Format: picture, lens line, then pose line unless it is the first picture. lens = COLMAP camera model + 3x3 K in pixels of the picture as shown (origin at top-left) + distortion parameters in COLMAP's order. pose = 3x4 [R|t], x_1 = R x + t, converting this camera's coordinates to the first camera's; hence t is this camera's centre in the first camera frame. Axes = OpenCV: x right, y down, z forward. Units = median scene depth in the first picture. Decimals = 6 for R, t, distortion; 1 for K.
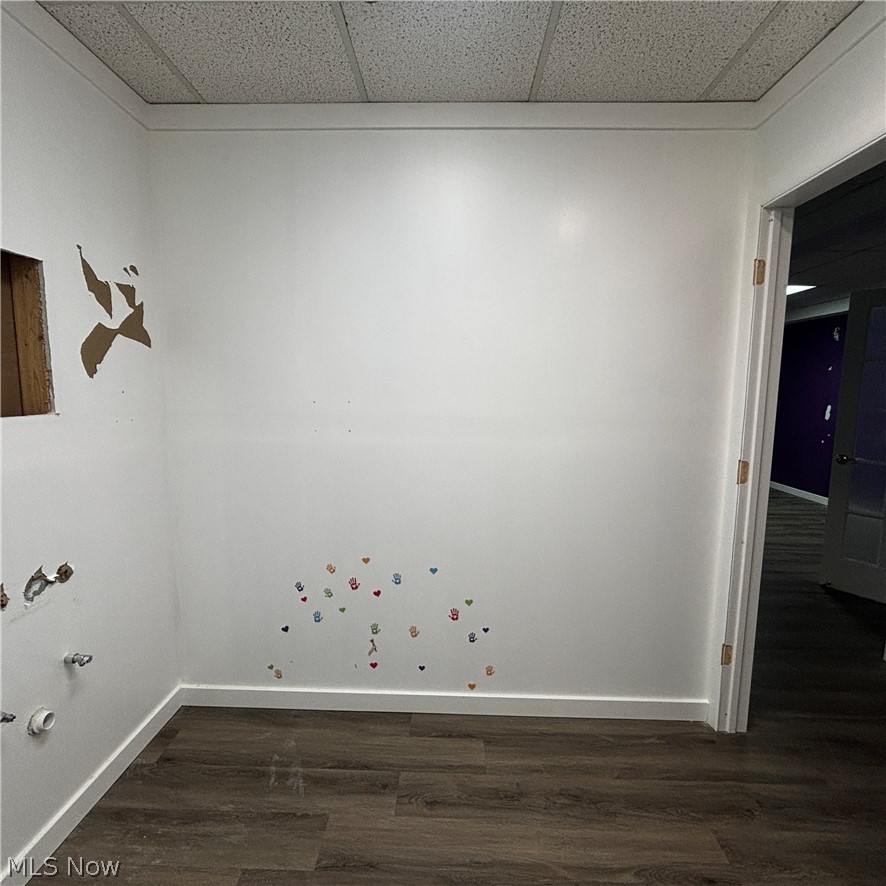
lens RADIAL K [[481.0, 0, 442.7], [0, 481.0, 442.9], [0, 0, 1]] dist [-0.002218, 0.001118]
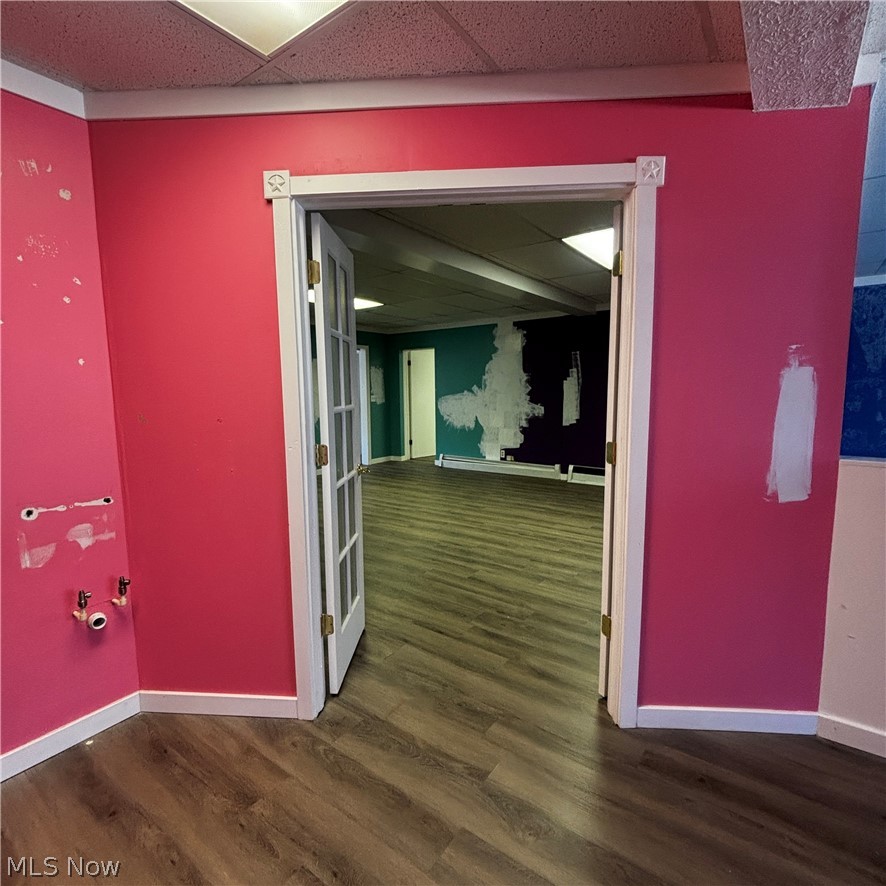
lens RADIAL K [[481.0, 0, 441.1], [0, 481.0, 441.0], [0, 0, 1]] dist [-0.002218, 0.001118]
pose [[0.823579, 0.045893, -0.565342, 1.094382], [-0.050452, 0.998698, 0.007573, 0.222004], [0.564953, 0.022286, 0.824822, -1.483736]]
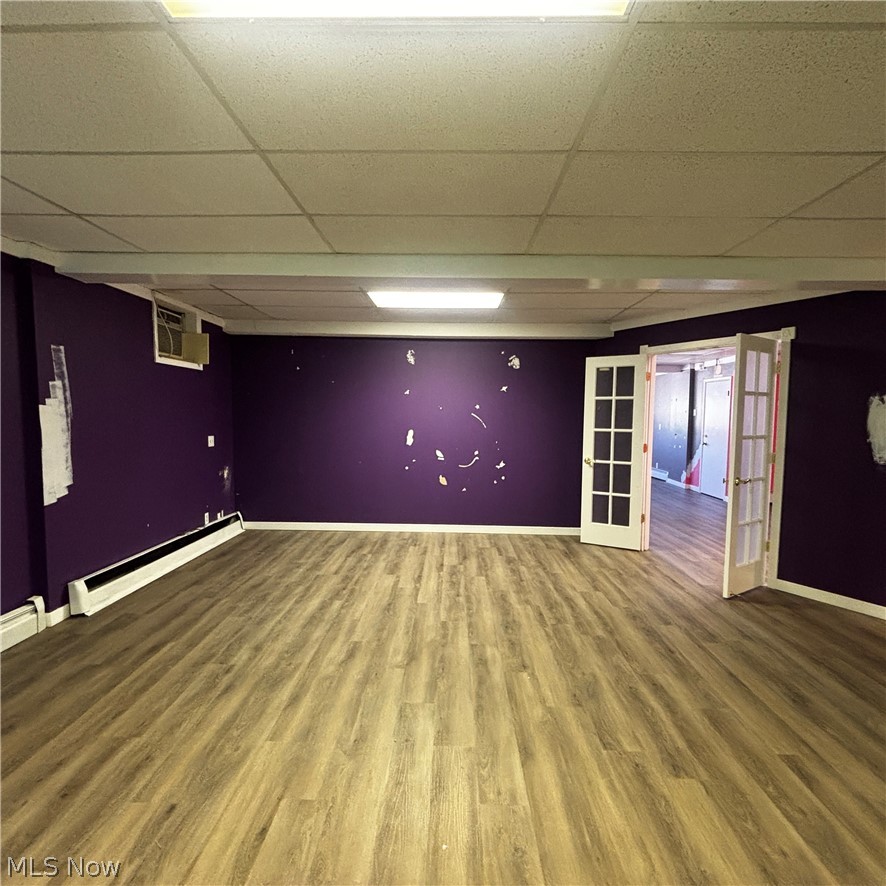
lens RADIAL K [[481.0, 0, 439.4], [0, 481.0, 444.8], [0, 0, 1]] dist [-0.002218, 0.001118]
pose [[-0.004927, -0.074277, 0.997225, -2.214007], [0.104791, 0.991709, 0.074384, -0.141860], [-0.994482, 0.104867, 0.002898, 0.983394]]
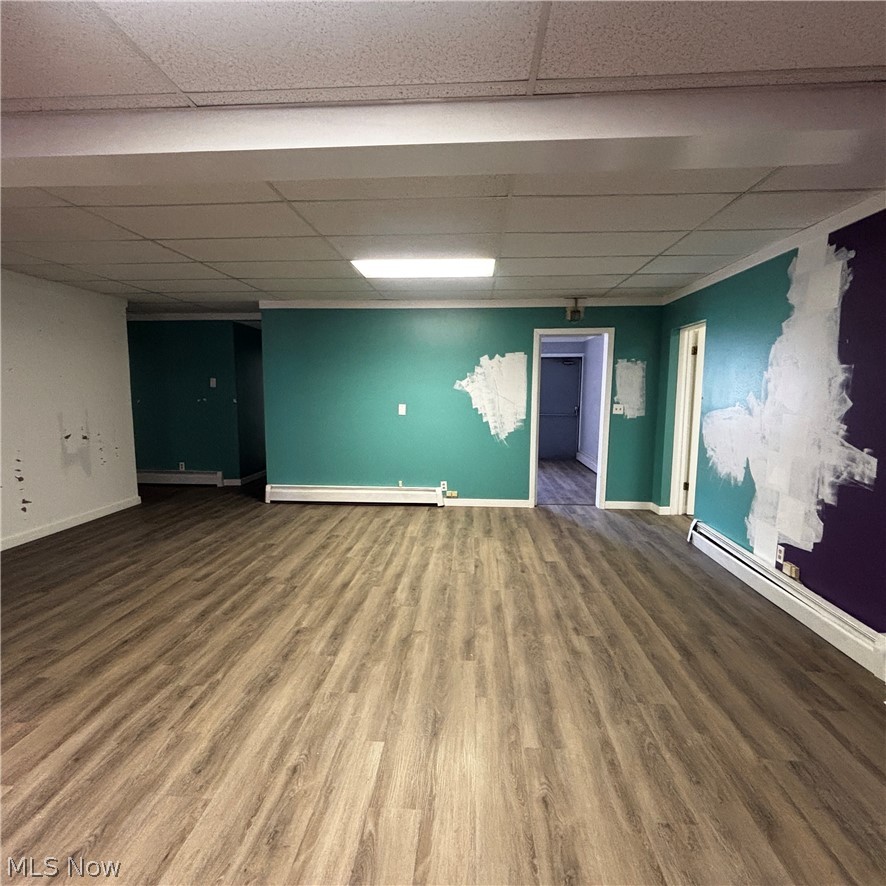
lens RADIAL K [[481.0, 0, 437.1], [0, 481.0, 443.3], [0, 0, 1]] dist [-0.002218, 0.001118]
pose [[-0.043177, 0.107628, -0.993253, 0.954355], [-0.121195, 0.986274, 0.112140, -0.146419], [0.991689, 0.125219, -0.029540, 1.233929]]
